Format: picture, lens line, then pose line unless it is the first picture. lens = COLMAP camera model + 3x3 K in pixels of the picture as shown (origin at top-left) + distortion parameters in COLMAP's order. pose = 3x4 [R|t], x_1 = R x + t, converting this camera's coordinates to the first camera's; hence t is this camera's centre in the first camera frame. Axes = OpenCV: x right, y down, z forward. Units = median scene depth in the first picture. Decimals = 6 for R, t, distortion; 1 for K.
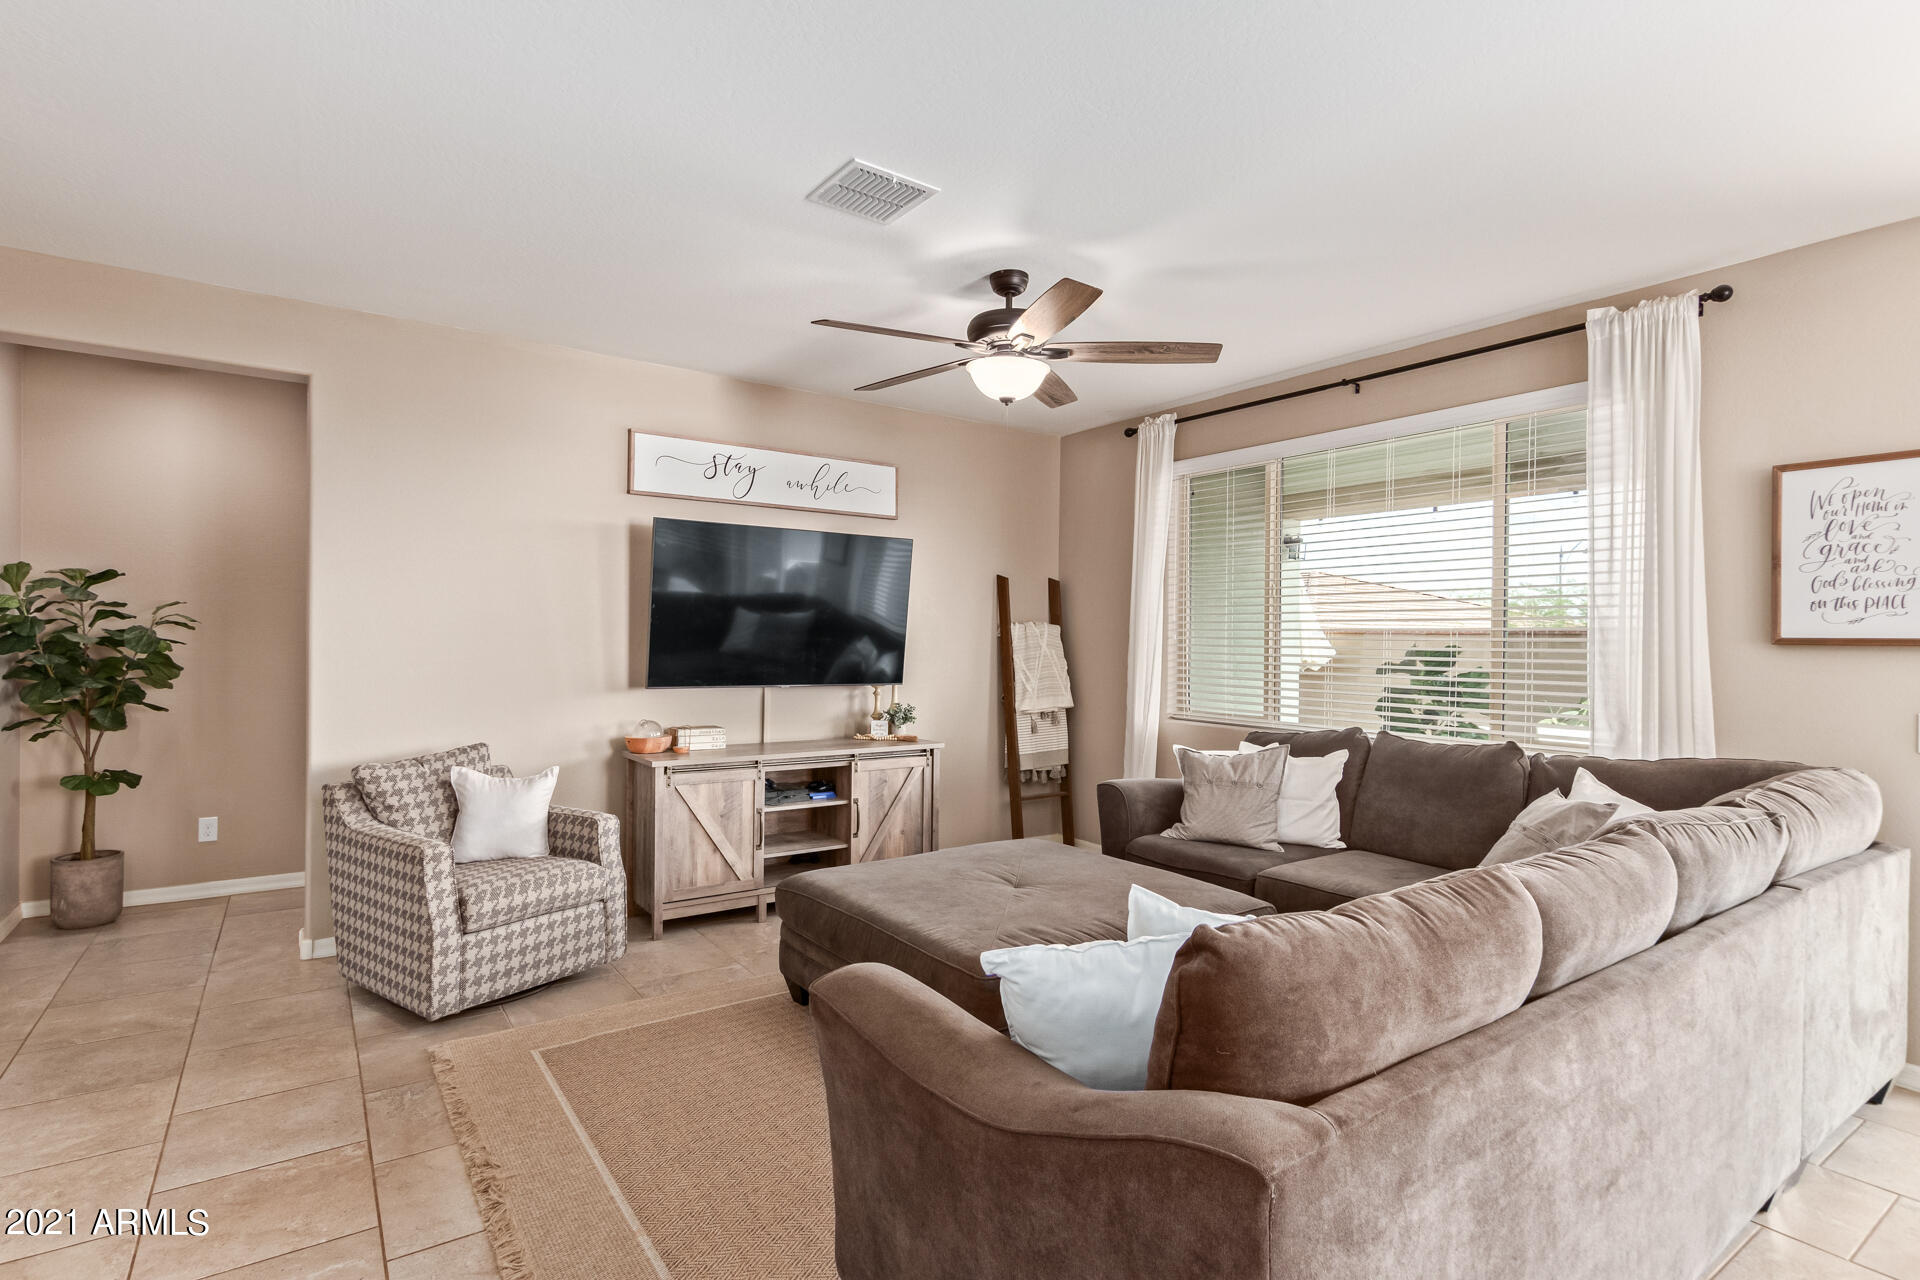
lens RADIAL K [[940.8, 0, 935.1], [0, 940.8, 644.2], [0, 0, 1]] dist [0.011453, -0.003576]
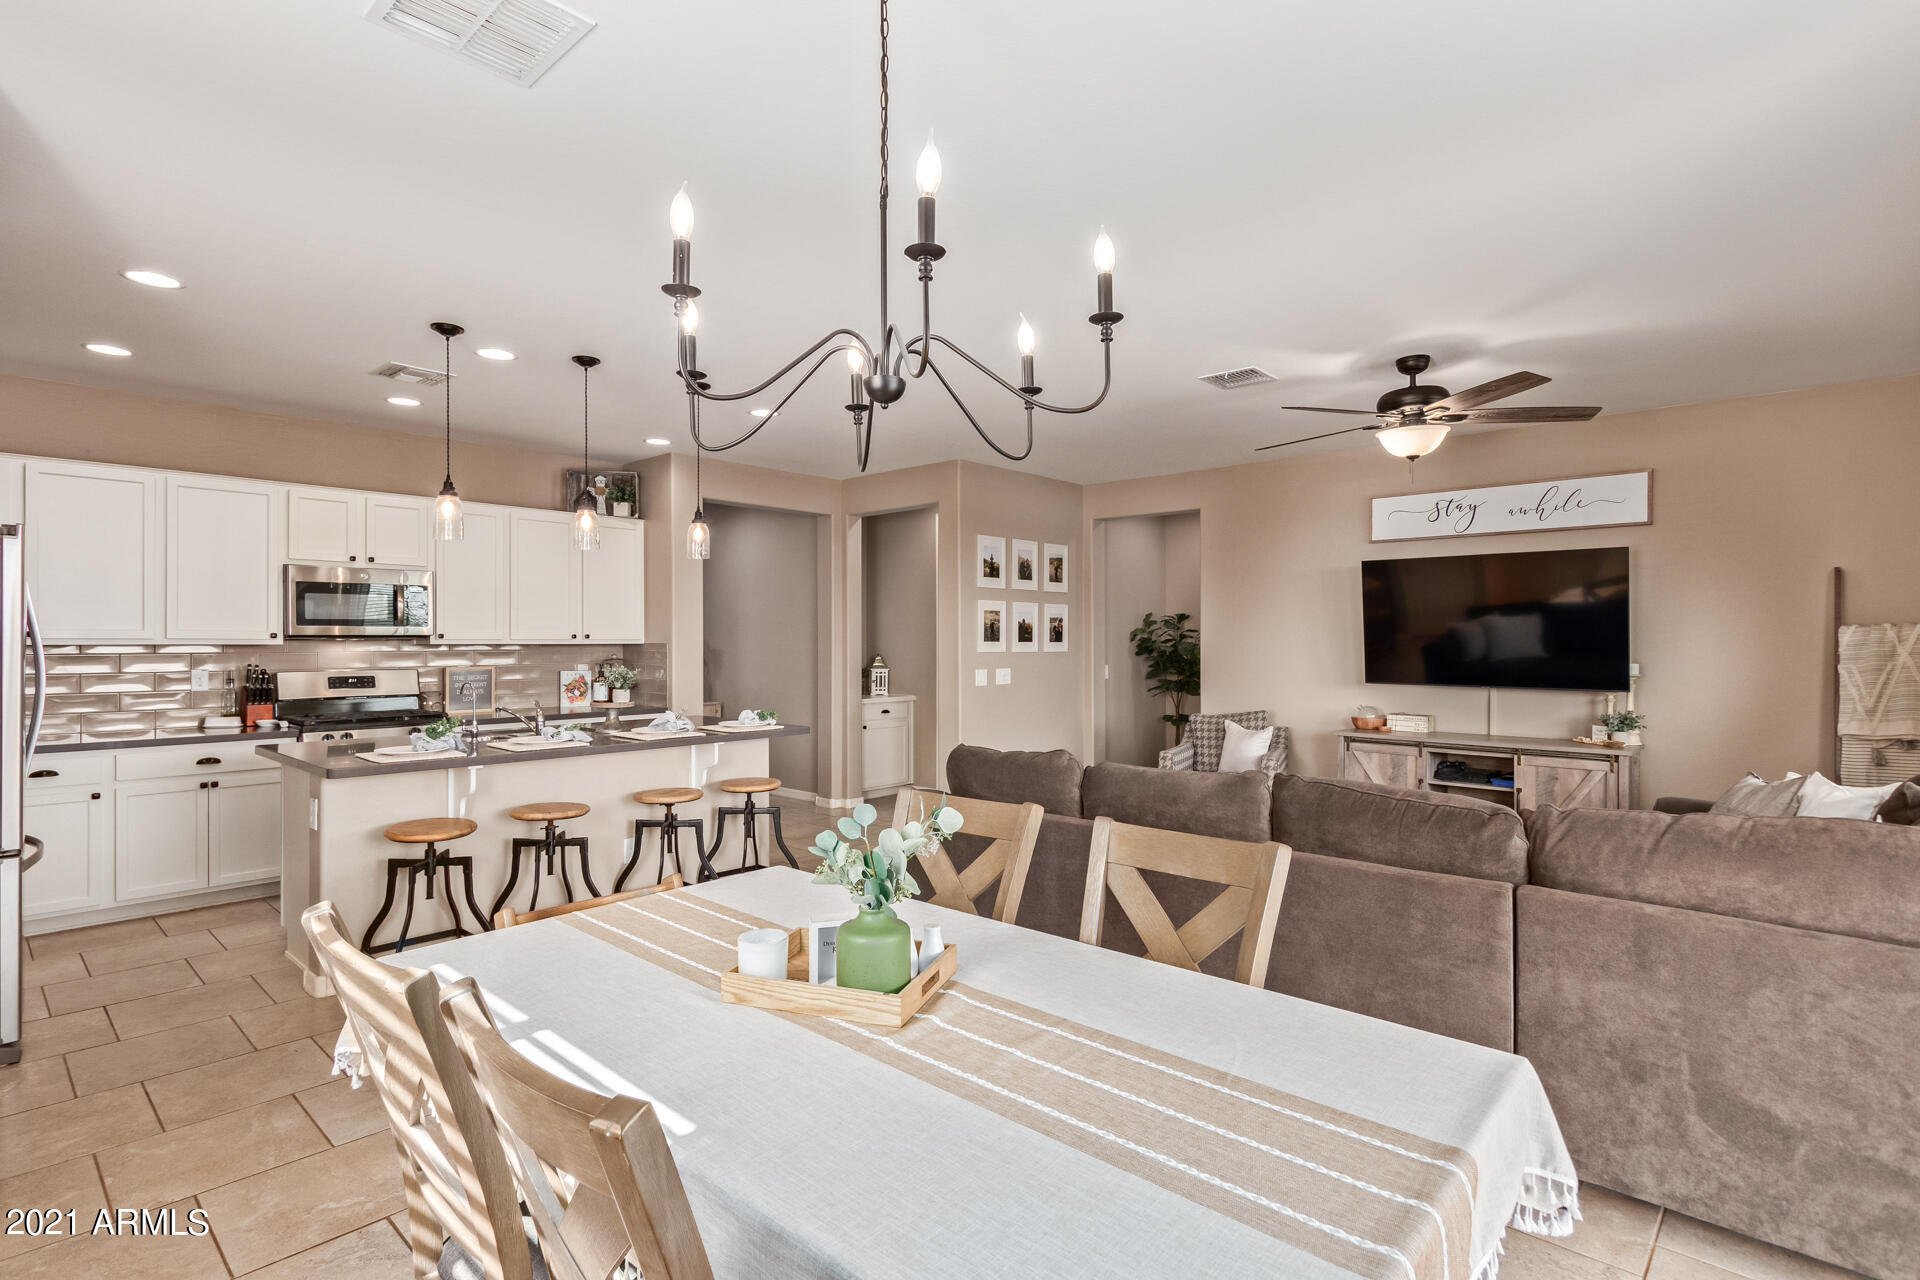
lens RADIAL K [[940.8, 0, 957.9], [0, 940.8, 642.2], [0, 0, 1]] dist [0.011453, -0.003576]
pose [[0.231607, -0.010882, -0.972749, 0.919375], [-0.005704, 0.999905, -0.012544, 0.007659], [0.972793, 0.008454, 0.231523, 0.087988]]
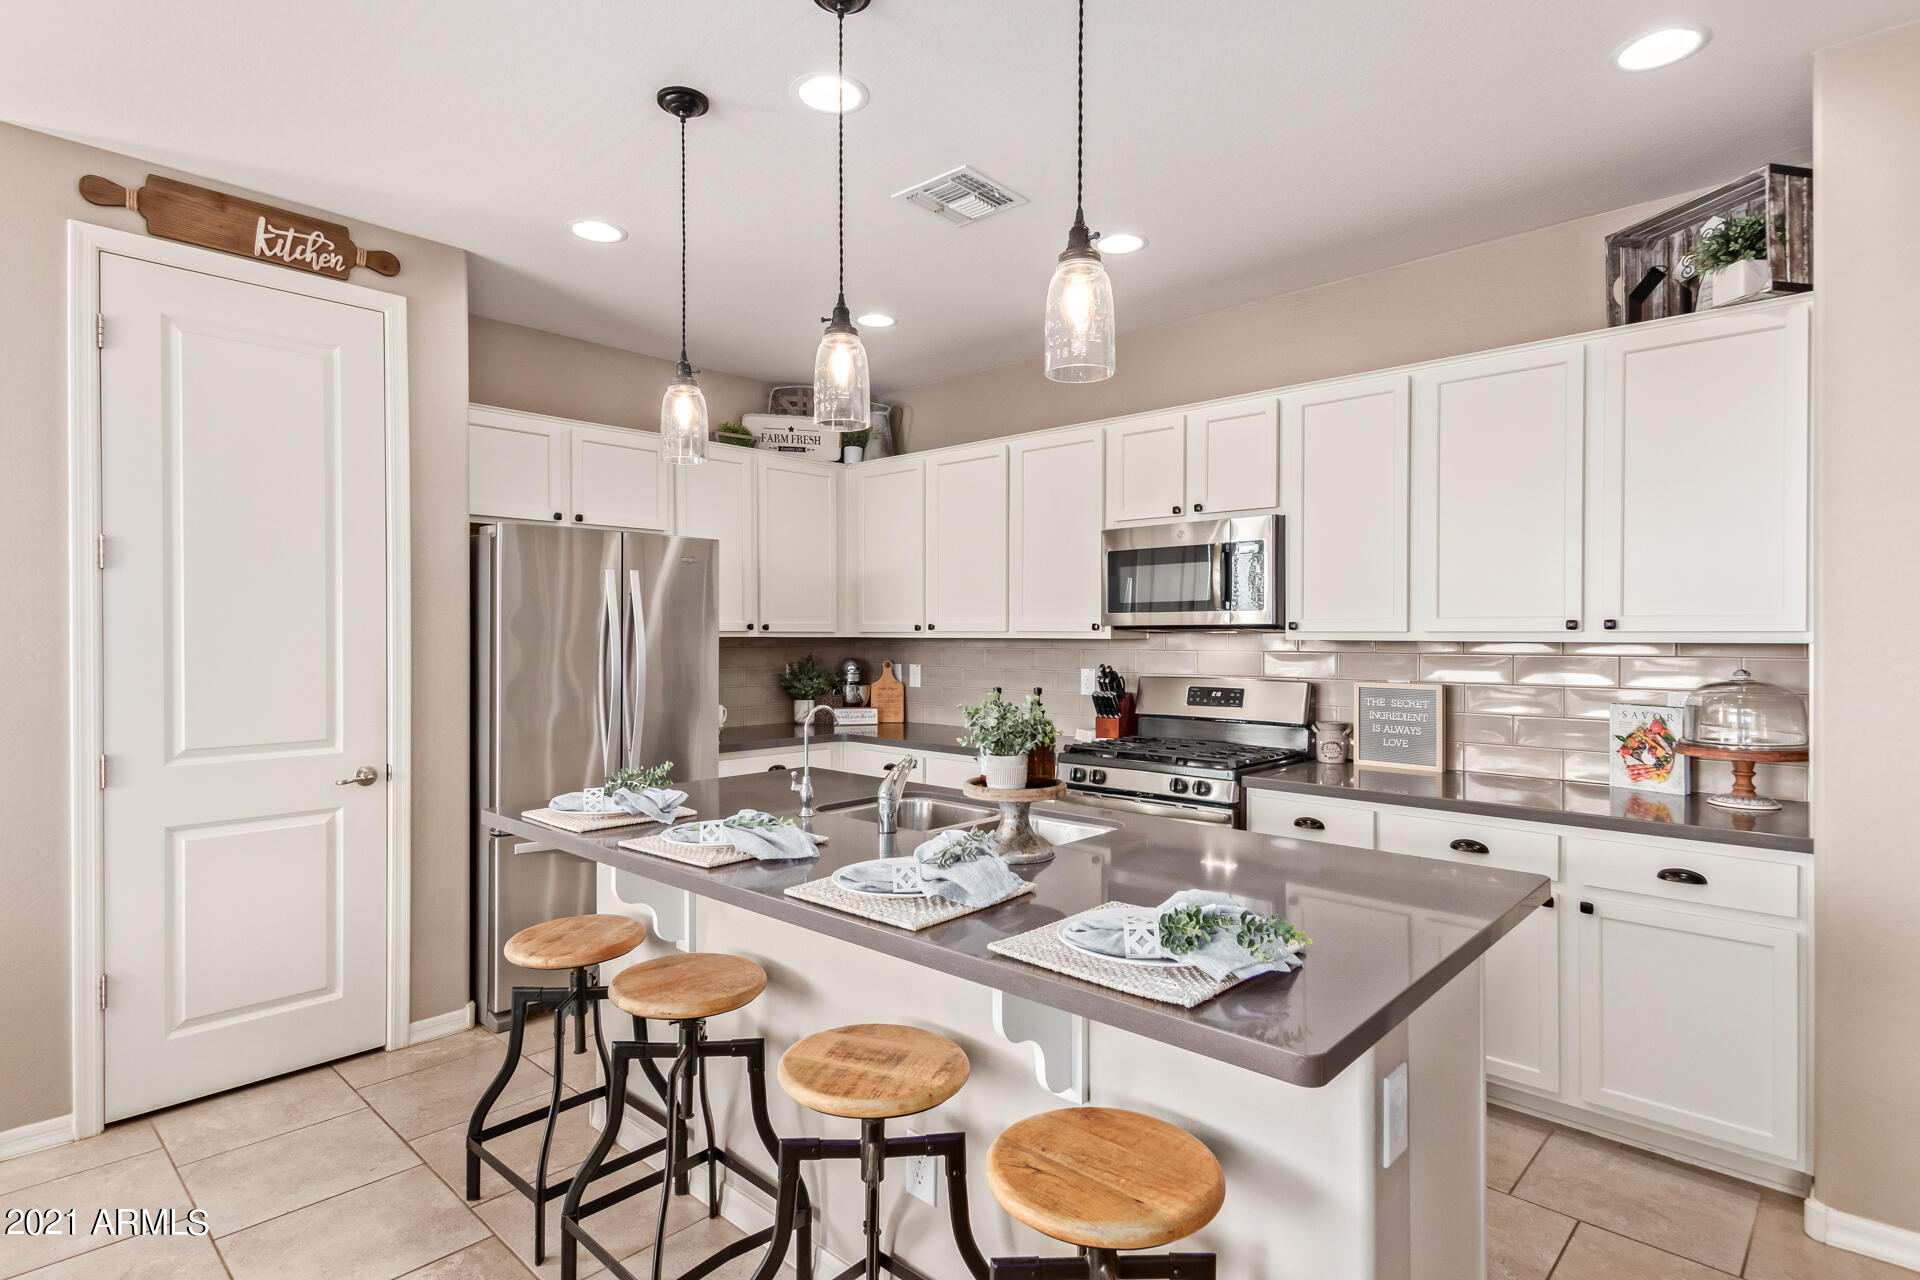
lens RADIAL K [[940.8, 0, 968.7], [0, 940.8, 656.6], [0, 0, 1]] dist [0.011453, -0.003576]
pose [[-0.976015, -0.008296, -0.217546, -0.104588], [-0.014931, 0.999472, 0.028872, -0.007060], [0.217192, 0.031428, -0.975623, 0.367953]]
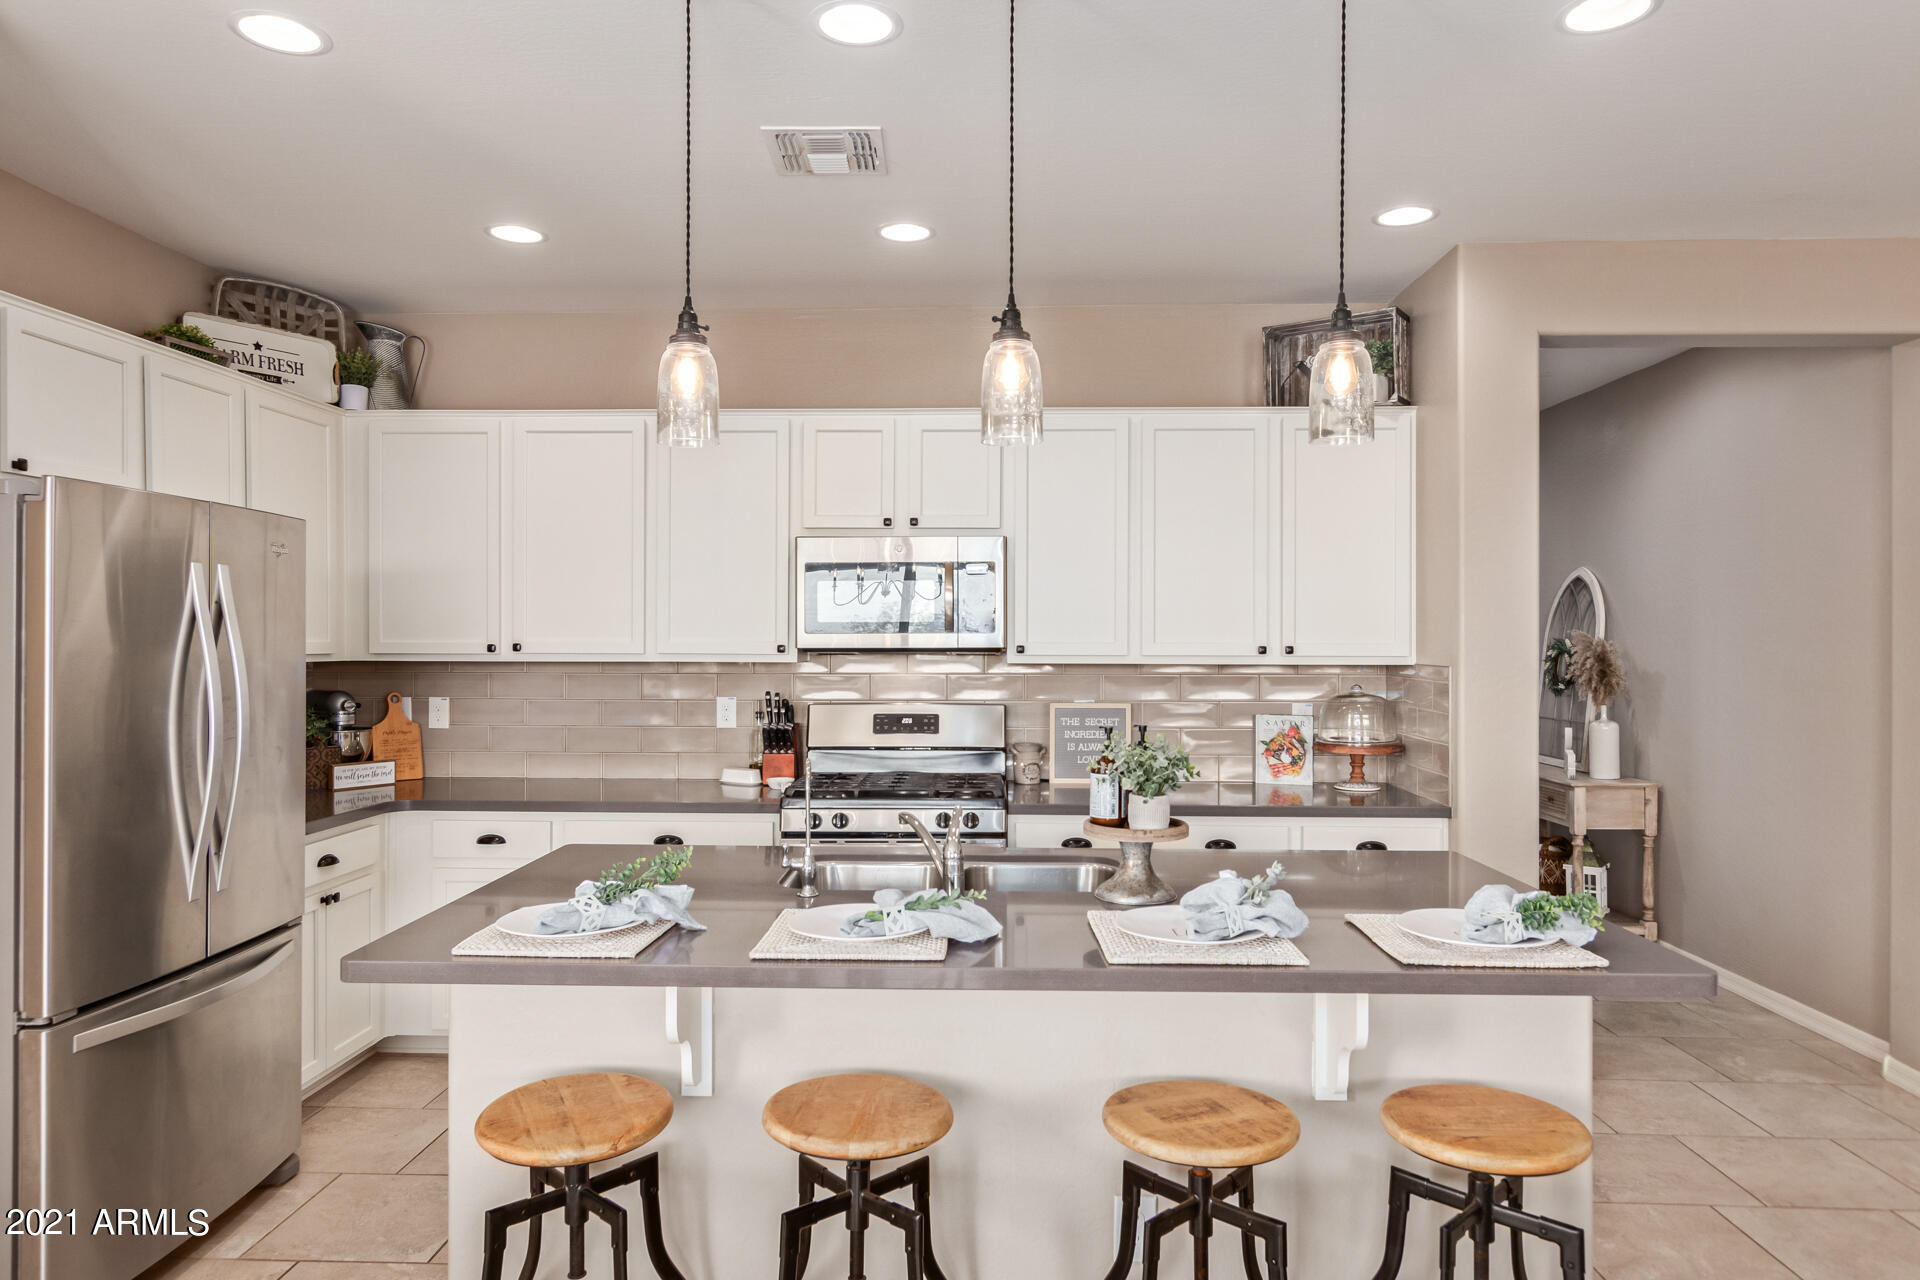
lens RADIAL K [[1153.1, 0, 944.7], [0, 1153.1, 659.2], [0, 0, 1]] dist [-0.004845, -0.001439]
pose [[-0.610738, -0.000599, -0.791832, 0.237927], [-0.015209, 0.999824, 0.010974, -0.014729], [0.791687, 0.018745, -0.610640, 0.203408]]
